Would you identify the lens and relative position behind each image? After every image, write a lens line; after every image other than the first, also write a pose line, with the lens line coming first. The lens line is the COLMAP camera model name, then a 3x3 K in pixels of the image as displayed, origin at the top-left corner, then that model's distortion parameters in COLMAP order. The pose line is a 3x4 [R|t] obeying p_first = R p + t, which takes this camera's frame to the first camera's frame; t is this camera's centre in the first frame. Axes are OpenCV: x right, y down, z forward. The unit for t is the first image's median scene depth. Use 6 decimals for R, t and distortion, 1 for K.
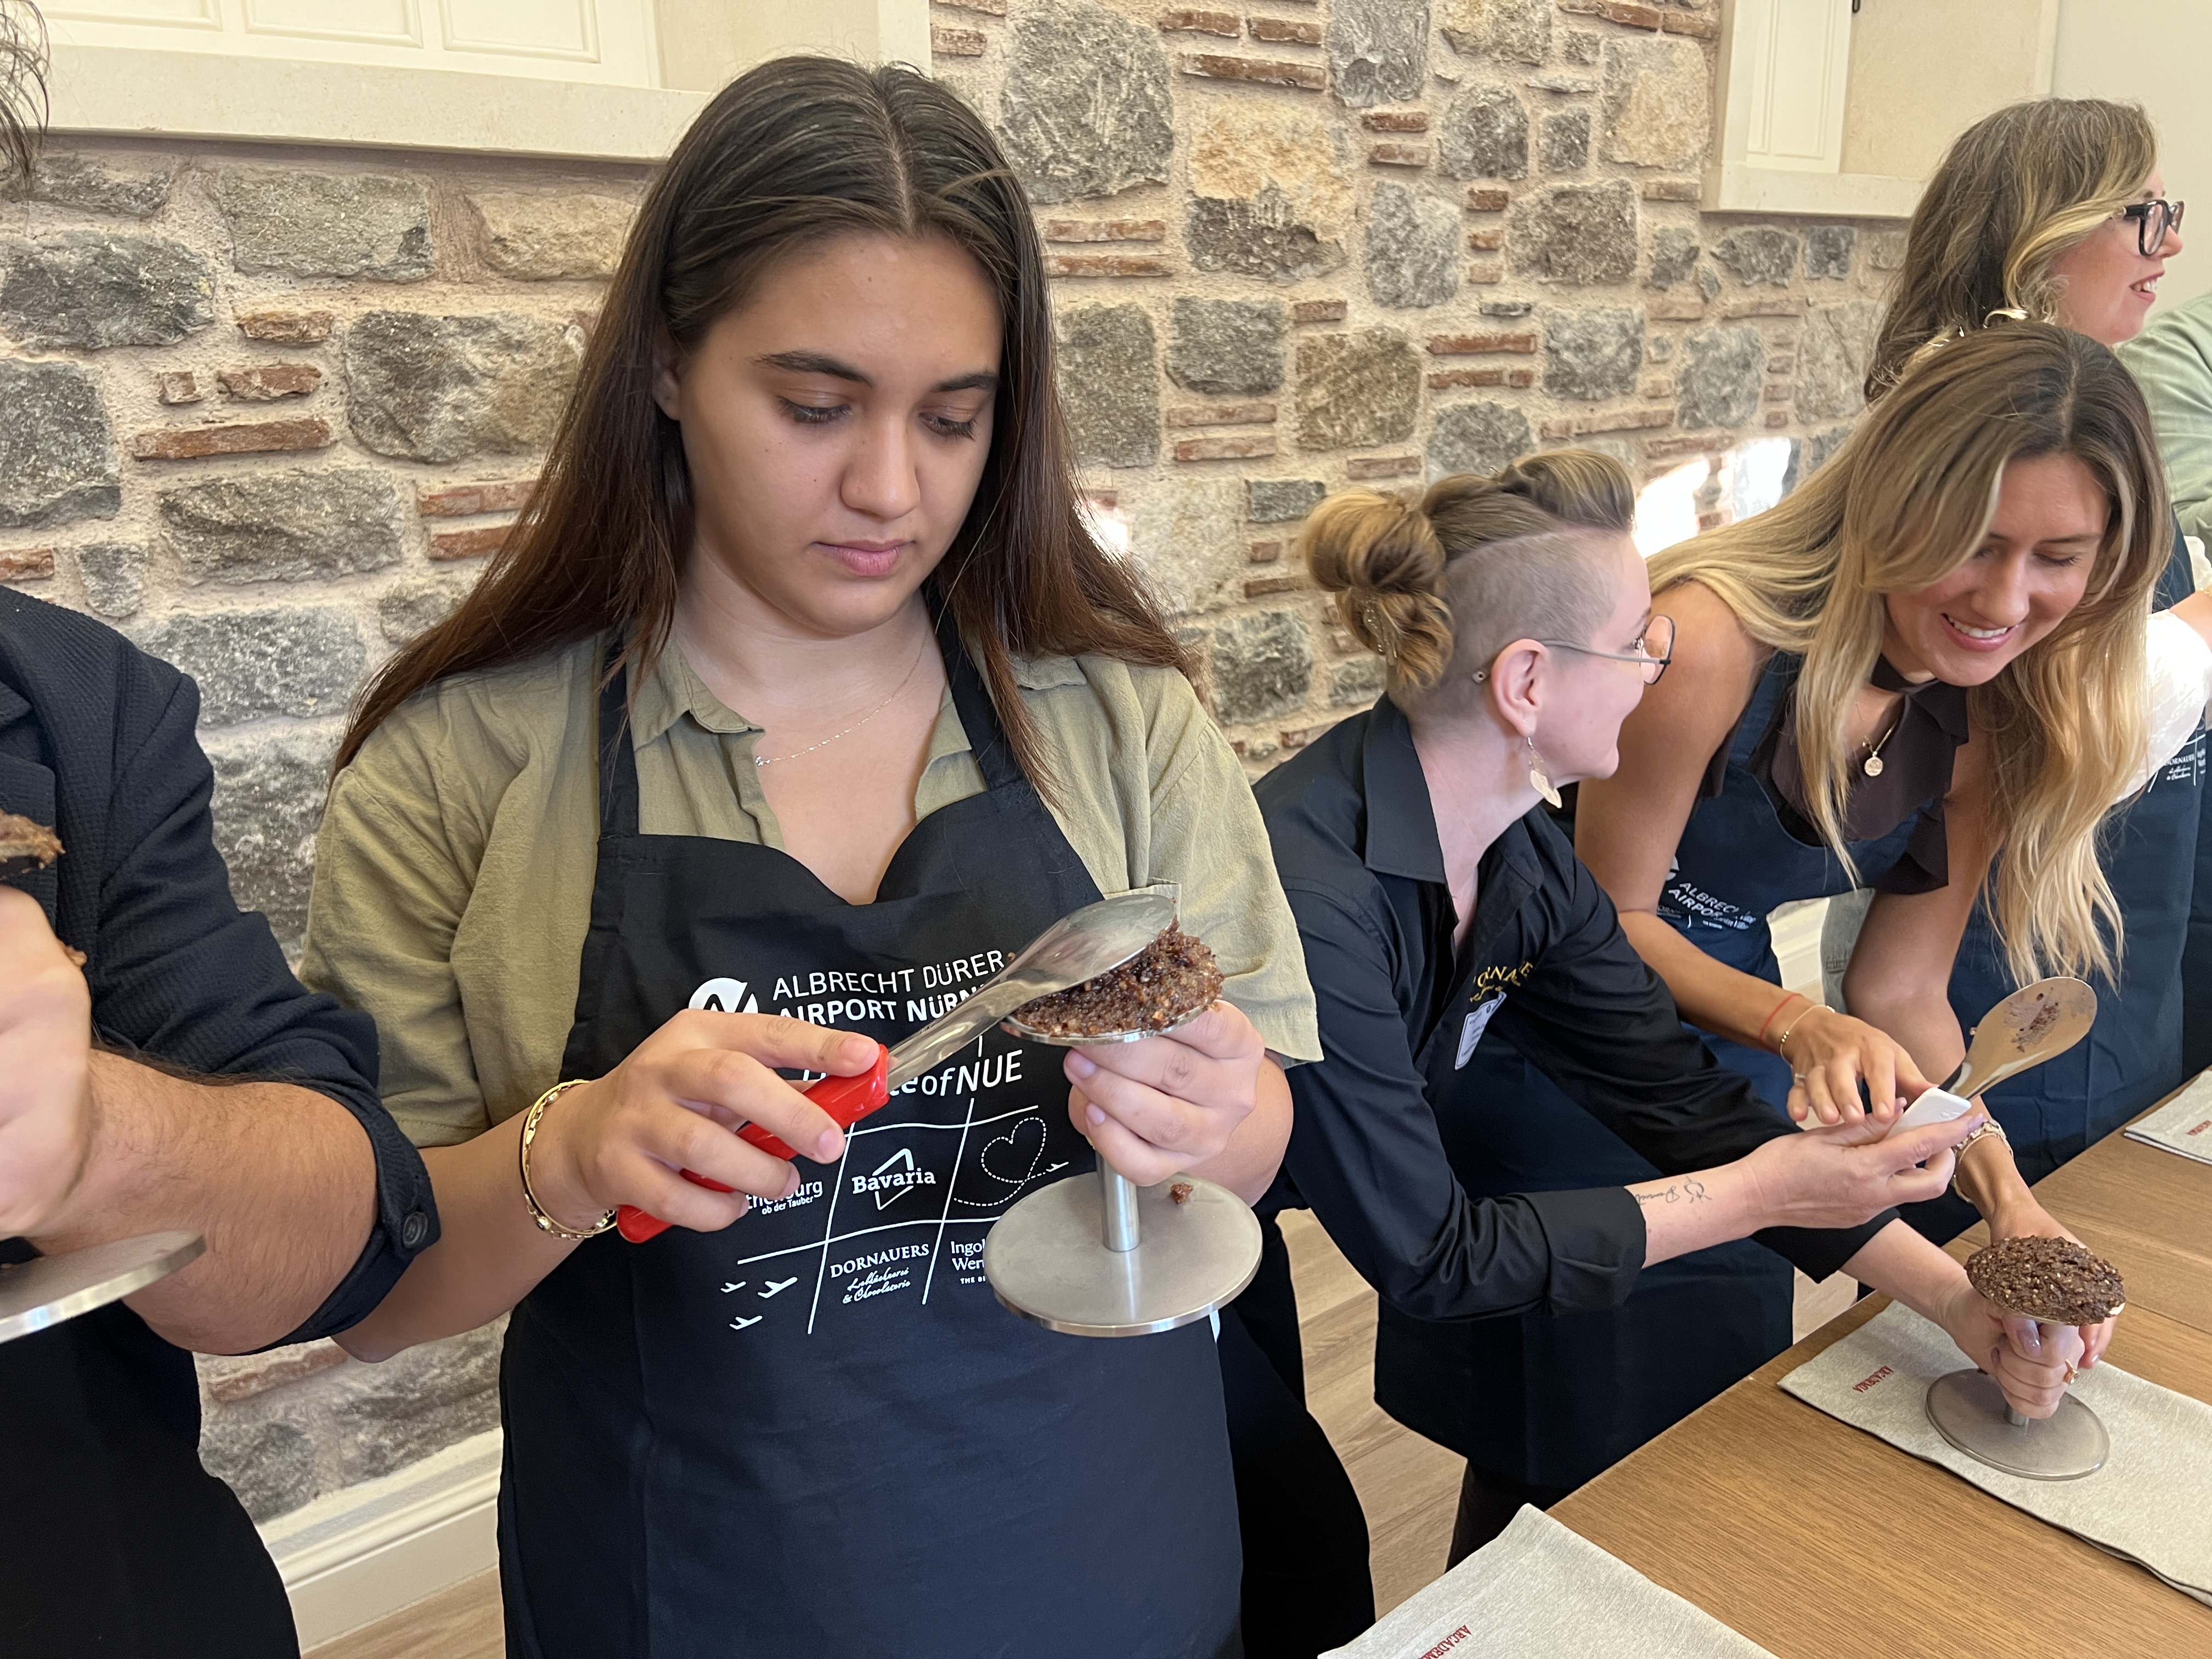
lens RADIAL K [[1640.3, 0, 1105.6], [0, 1640.3, 814.9], [0, 0, 1]] dist [0.049338, -0.050386]
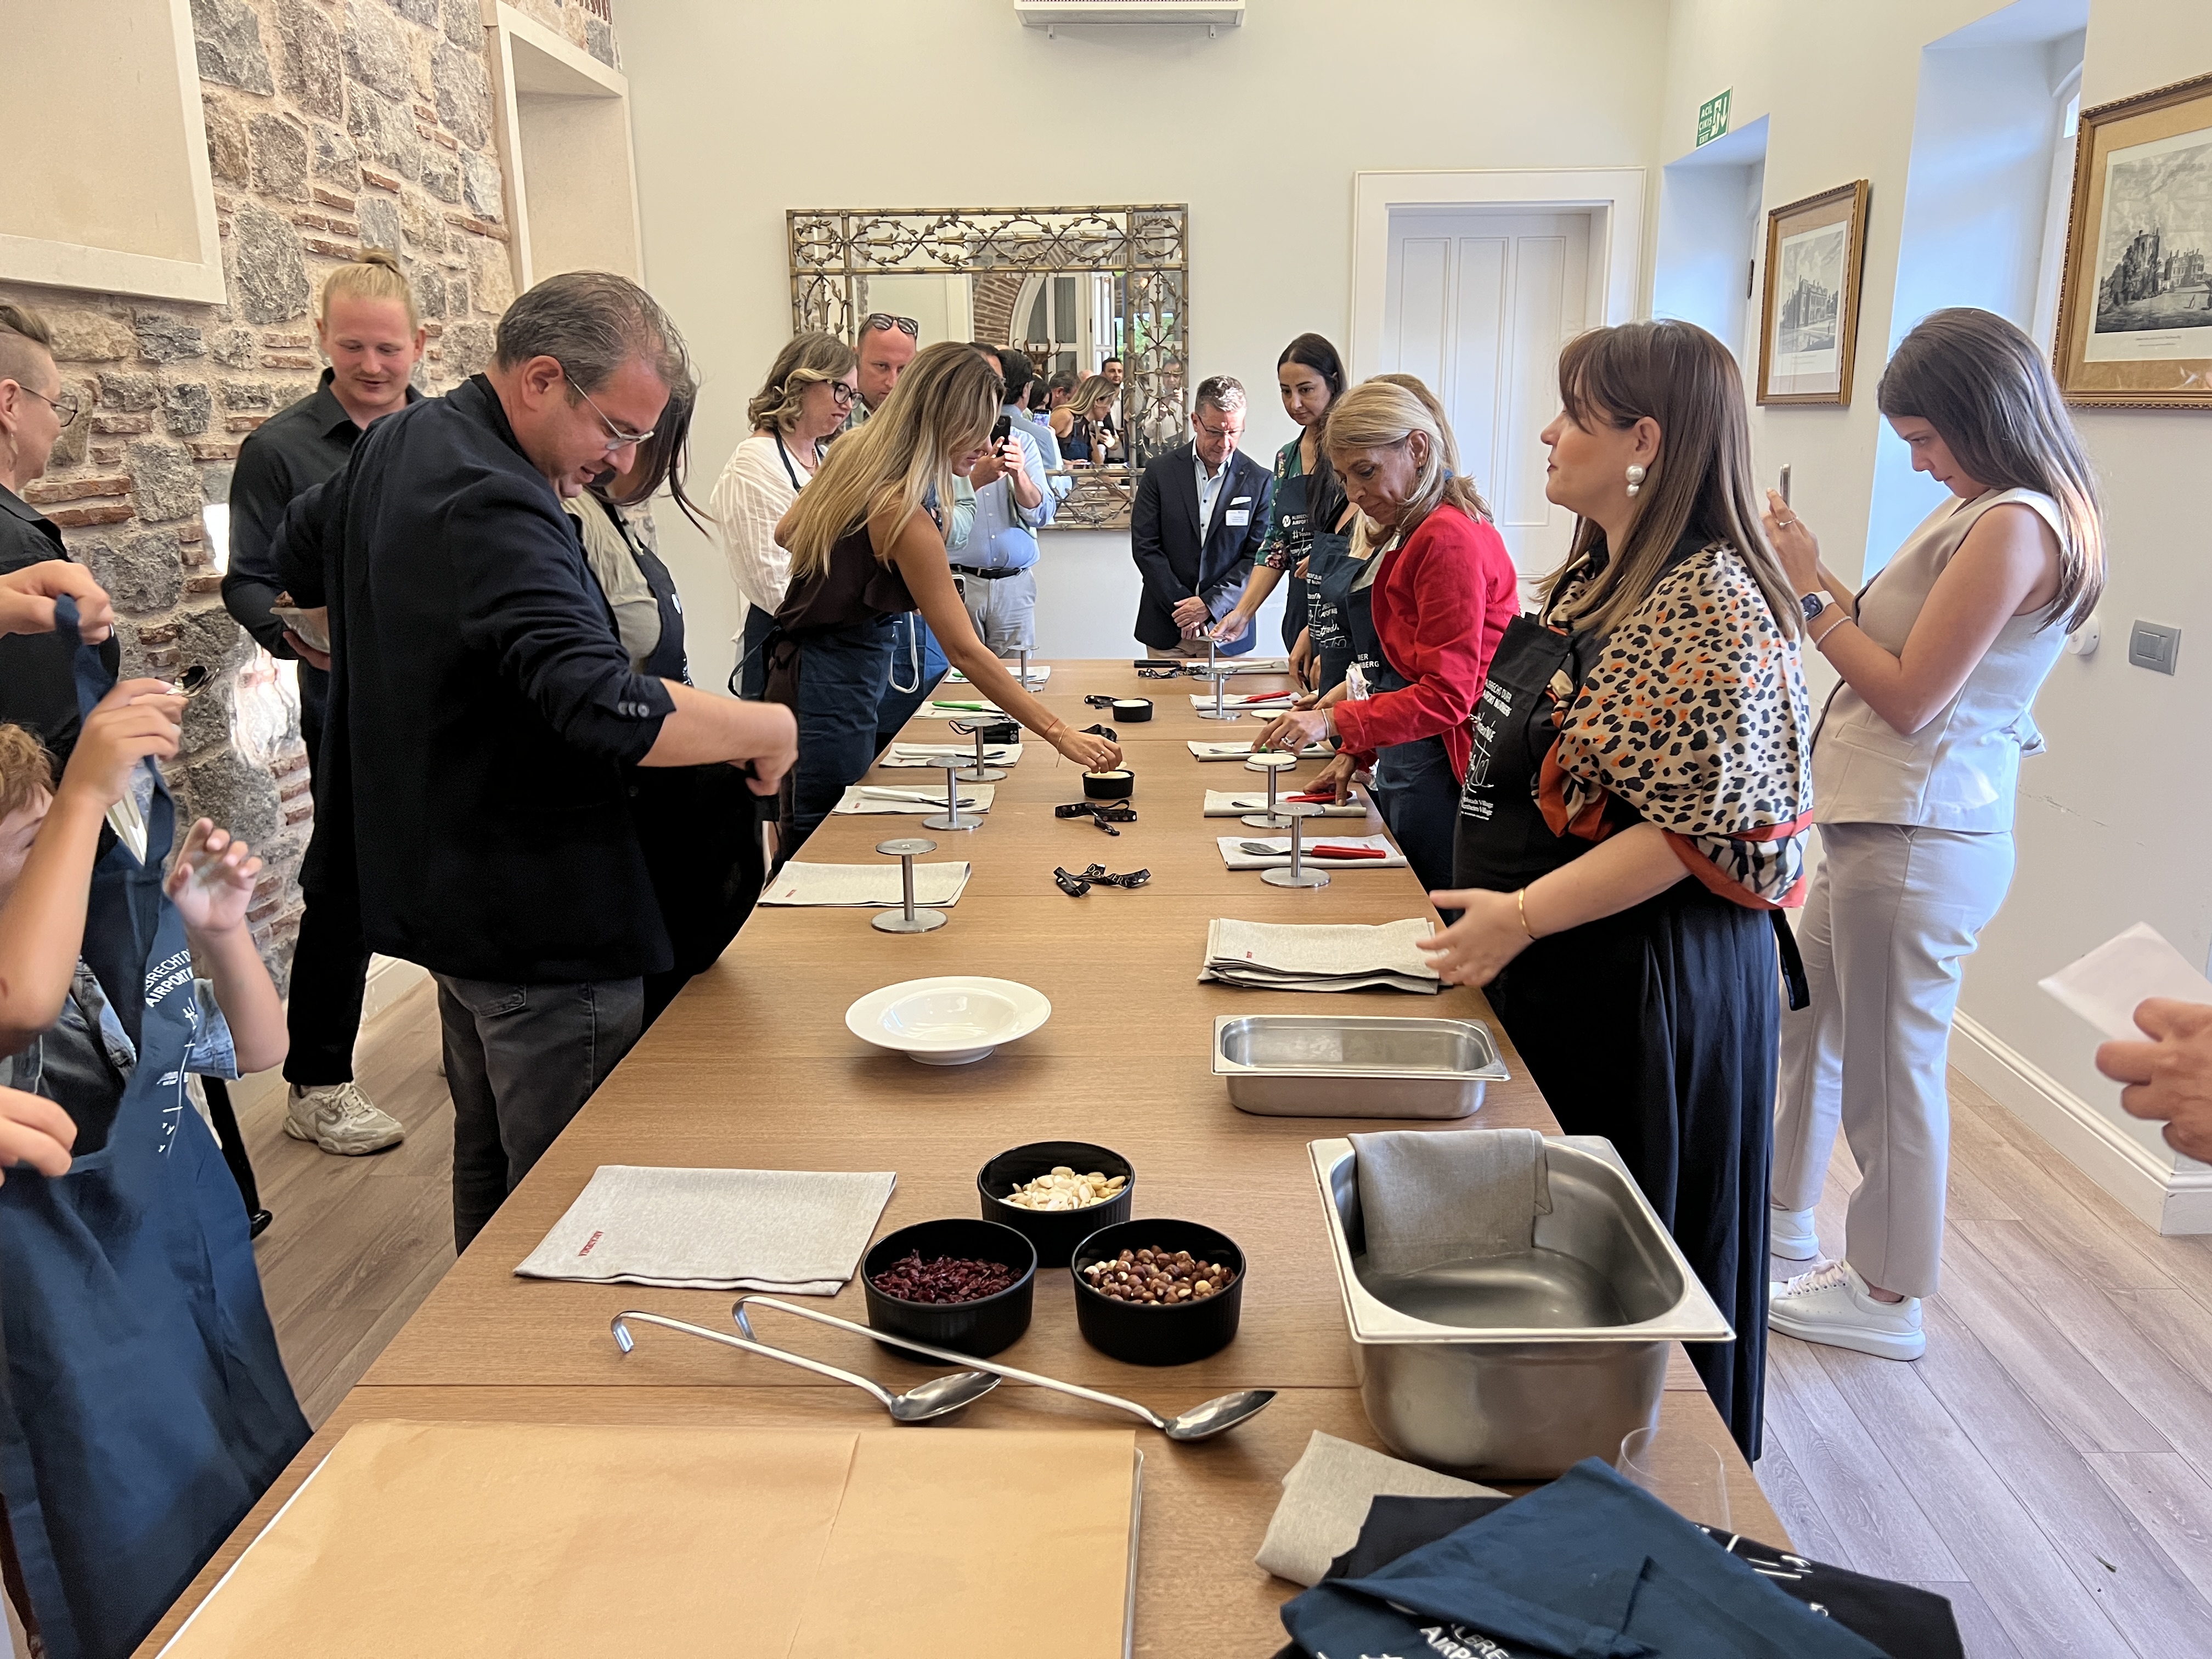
lens RADIAL K [[1640.3, 0, 1100.9], [0, 1640.3, 827.9], [0, 0, 1]] dist [0.049338, -0.050386]
pose [[0.627139, -0.147984, 0.764721, -0.775033], [0.167509, 0.984438, 0.053130, 0.163621], [-0.760682, 0.094777, 0.642168, -0.599389]]
